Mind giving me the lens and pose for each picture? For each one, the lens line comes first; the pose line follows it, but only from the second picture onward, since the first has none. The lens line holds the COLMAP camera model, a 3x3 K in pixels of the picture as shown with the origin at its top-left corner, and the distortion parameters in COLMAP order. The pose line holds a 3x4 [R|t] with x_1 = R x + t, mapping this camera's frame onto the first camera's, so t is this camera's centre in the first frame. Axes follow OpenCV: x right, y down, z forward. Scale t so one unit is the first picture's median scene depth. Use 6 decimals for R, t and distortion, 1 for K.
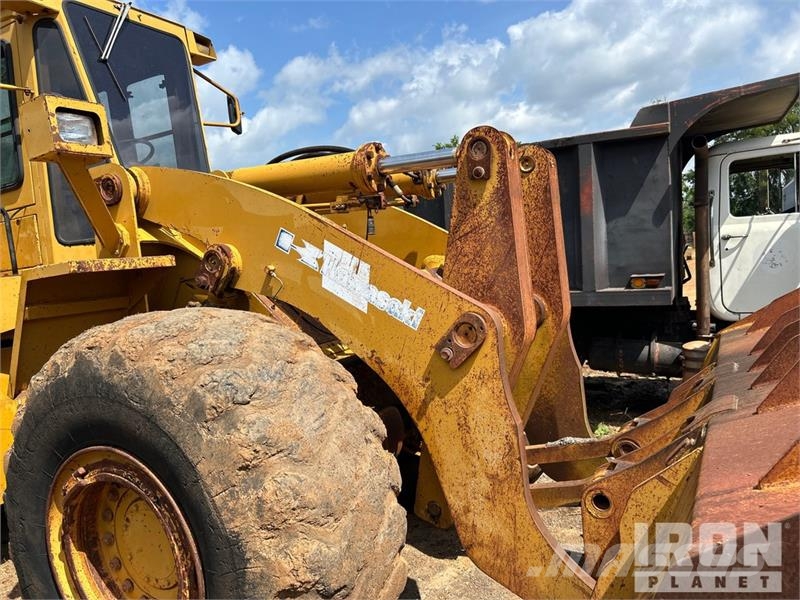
lens RADIAL K [[601.0, 0, 398.0], [0, 601.0, 301.4], [0, 0, 1]] dist [0.070676, -0.090568]
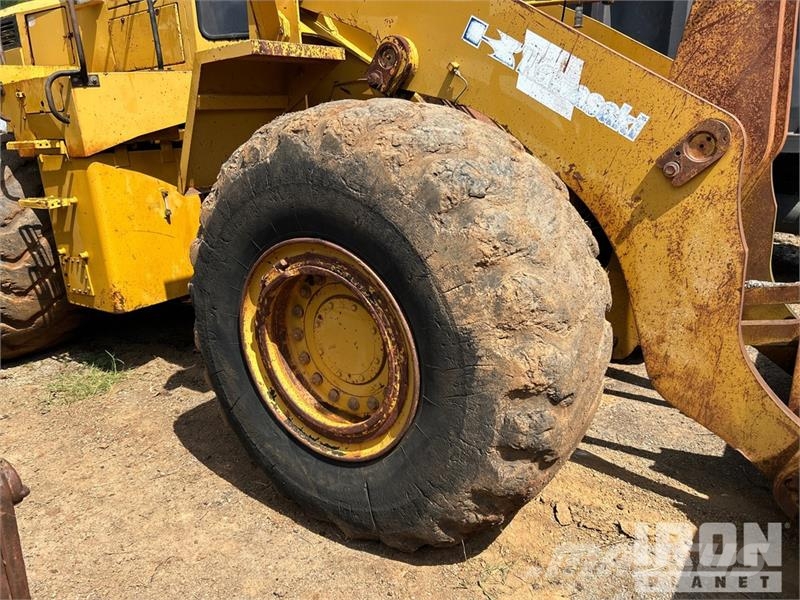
lens RADIAL K [[601.0, 0, 398.0], [0, 601.0, 301.4], [0, 0, 1]] dist [0.070676, -0.090568]
pose [[0.993236, 0.079800, -0.084346, -0.226385], [-0.058076, 0.970439, 0.234257, 0.091572], [0.100546, -0.227774, 0.968509, 0.059446]]
